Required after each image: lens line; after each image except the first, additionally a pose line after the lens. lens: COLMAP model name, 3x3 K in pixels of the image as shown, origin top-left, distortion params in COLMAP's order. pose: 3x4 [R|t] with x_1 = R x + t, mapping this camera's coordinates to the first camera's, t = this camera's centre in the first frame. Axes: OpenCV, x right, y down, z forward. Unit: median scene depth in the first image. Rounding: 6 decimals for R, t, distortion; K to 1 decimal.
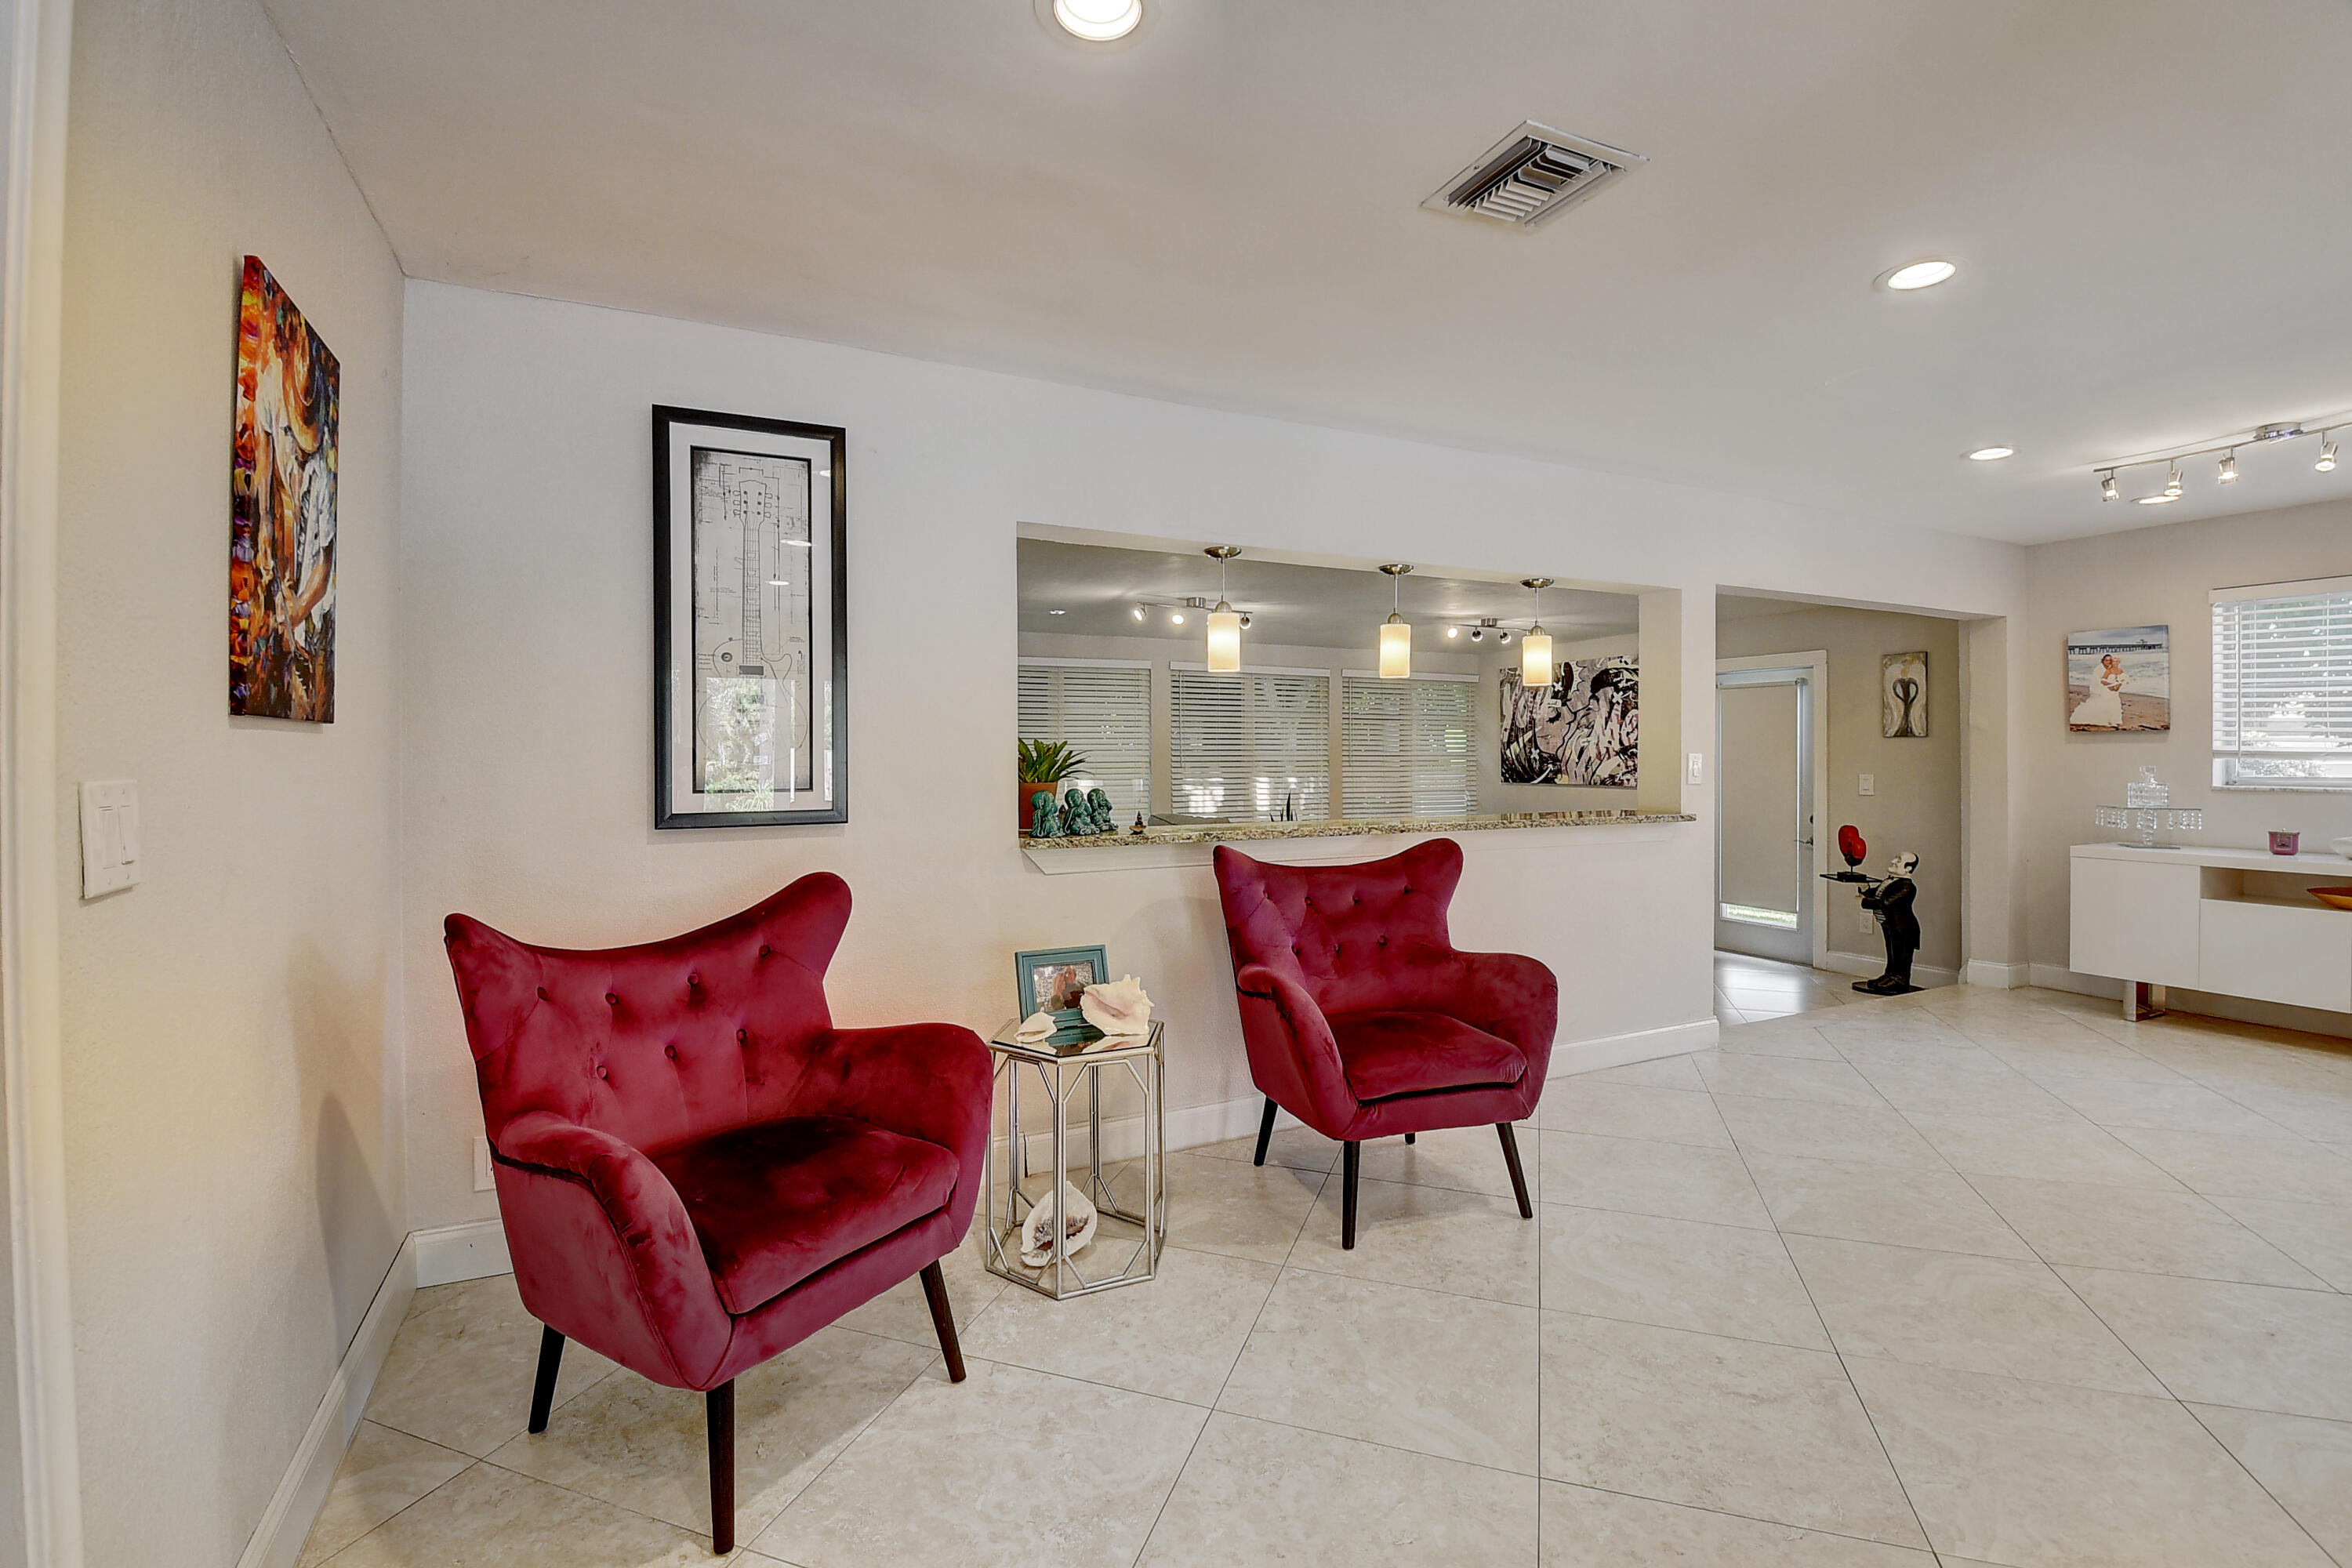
lens RADIAL K [[1039.0, 0, 1165.7], [0, 1039.0, 753.5], [0, 0, 1]] dist [0.017101, -0.029595]
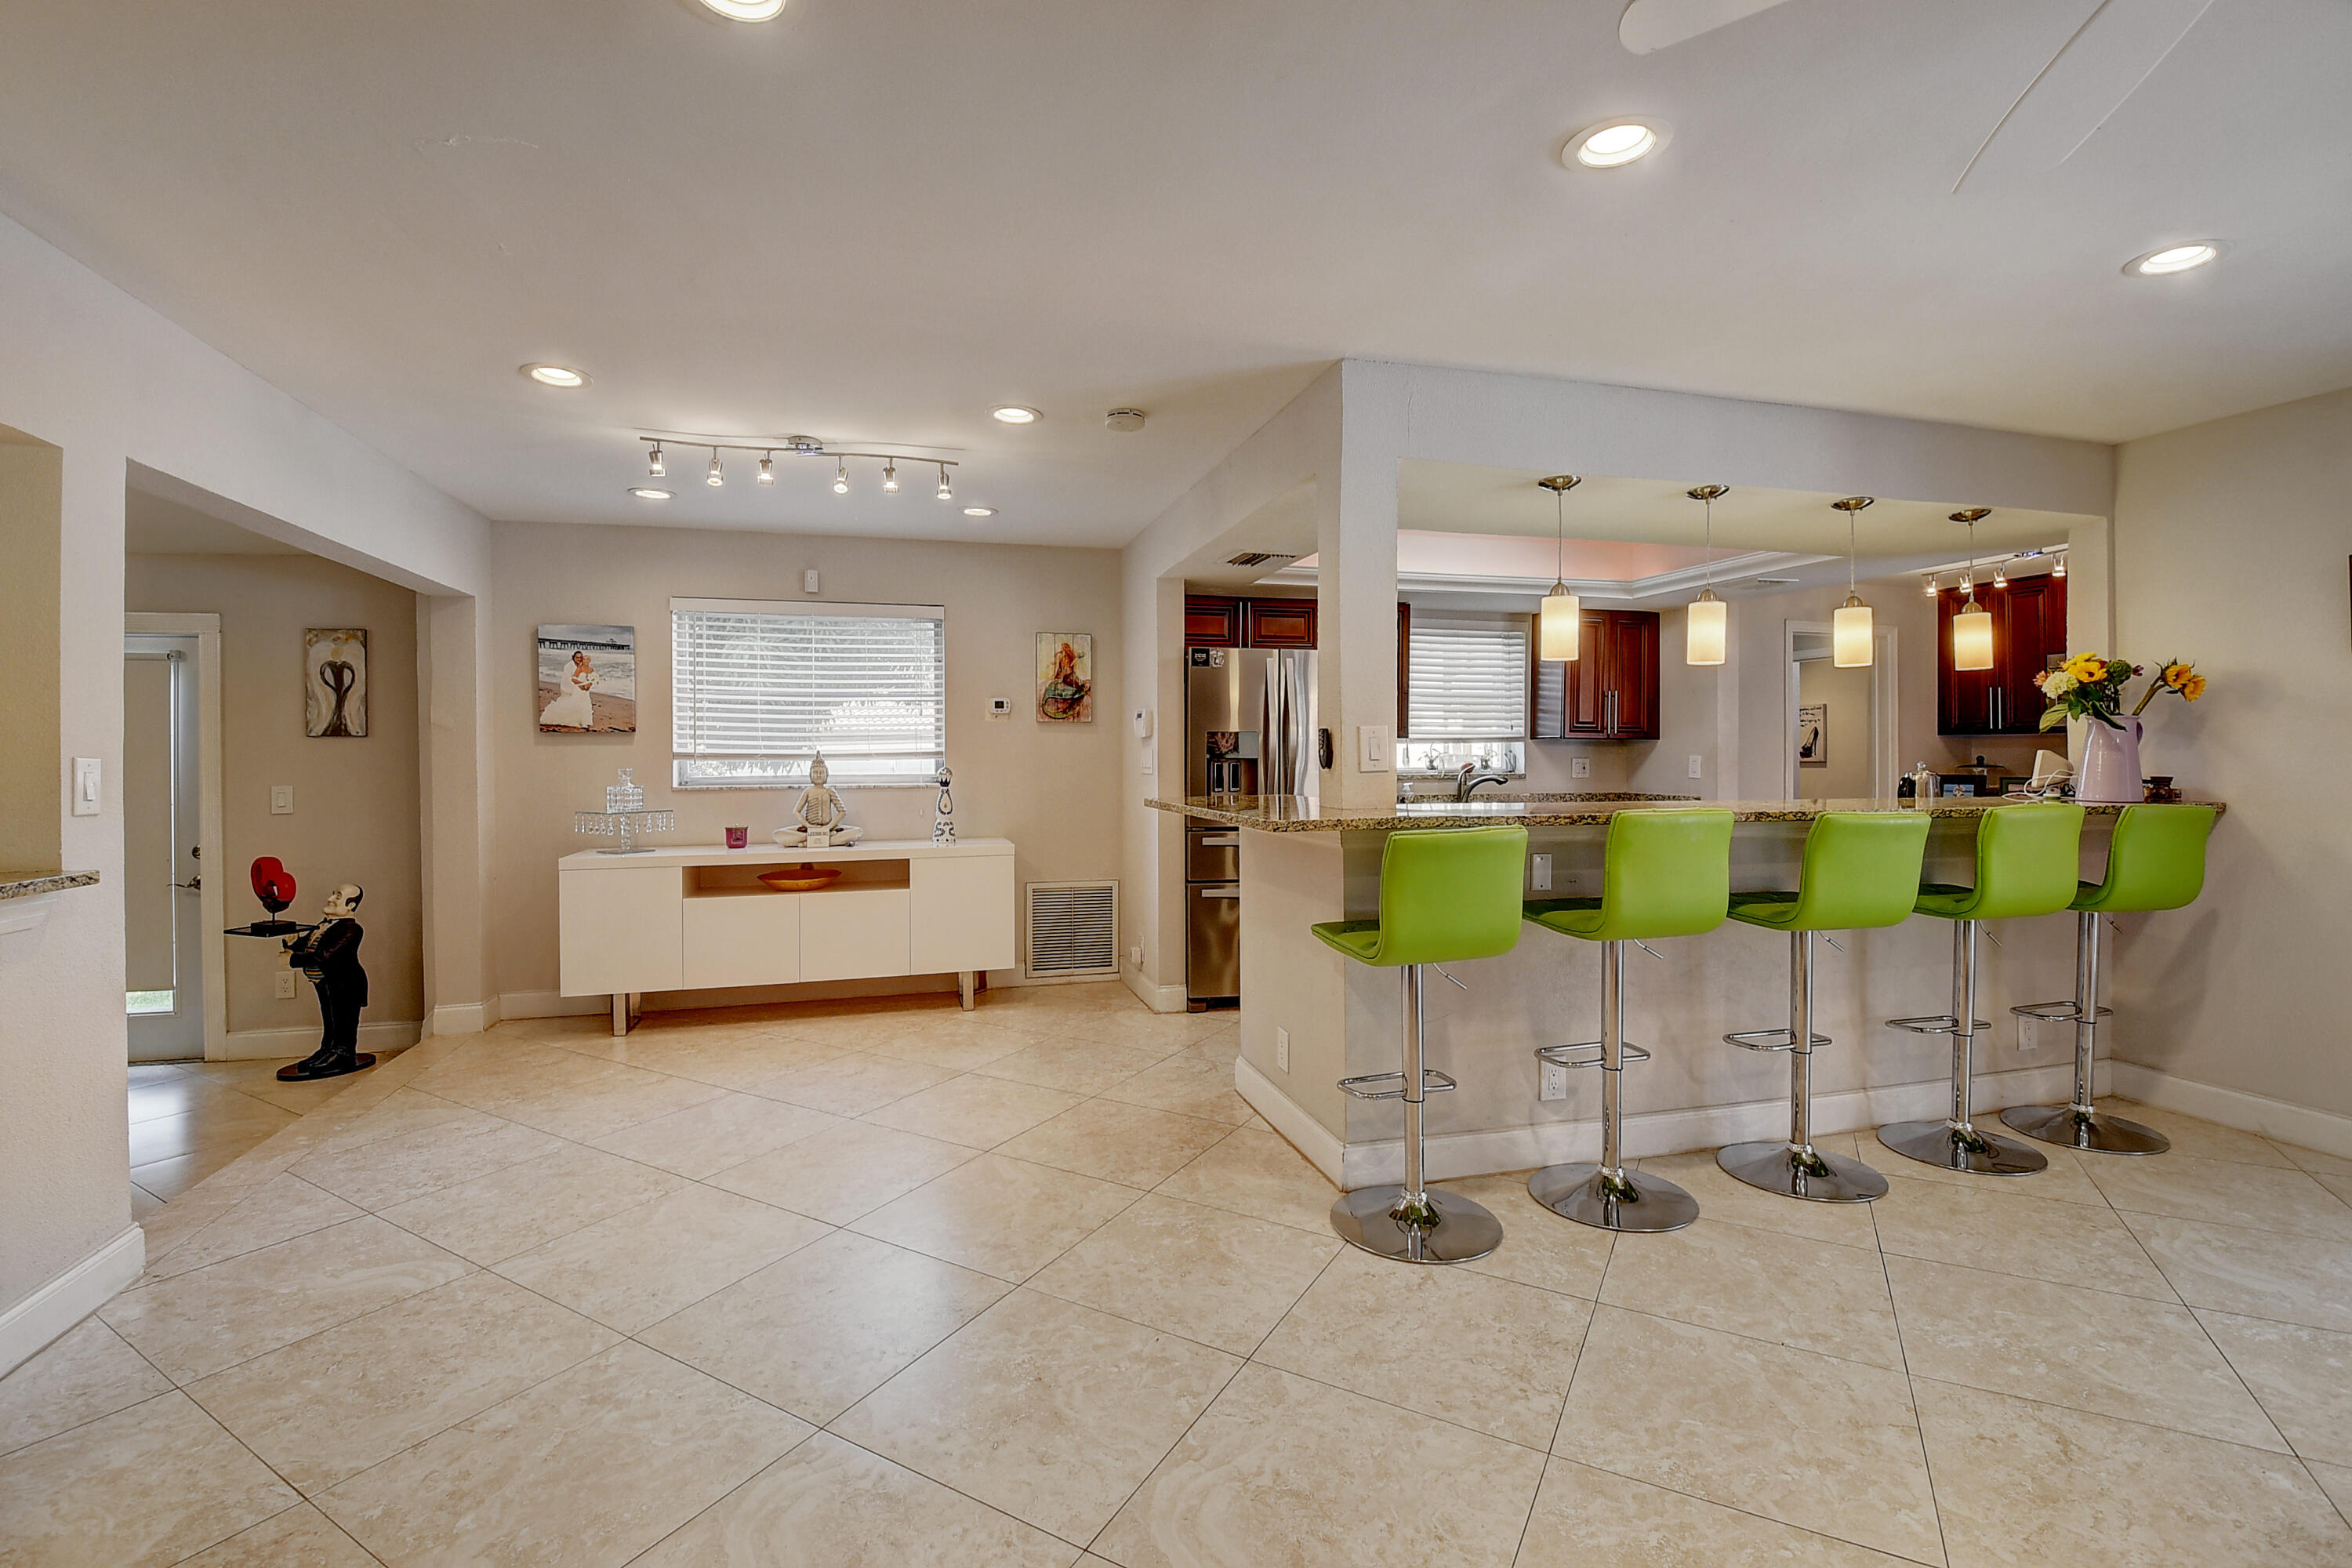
lens RADIAL K [[1039.0, 0, 1165.7], [0, 1039.0, 753.5], [0, 0, 1]] dist [0.017101, -0.029595]
pose [[0.186260, -0.001913, 0.982499, 0.072751], [0.006846, 0.999976, 0.000650, 0.000691], [-0.982477, 0.006605, 0.186269, 0.283344]]
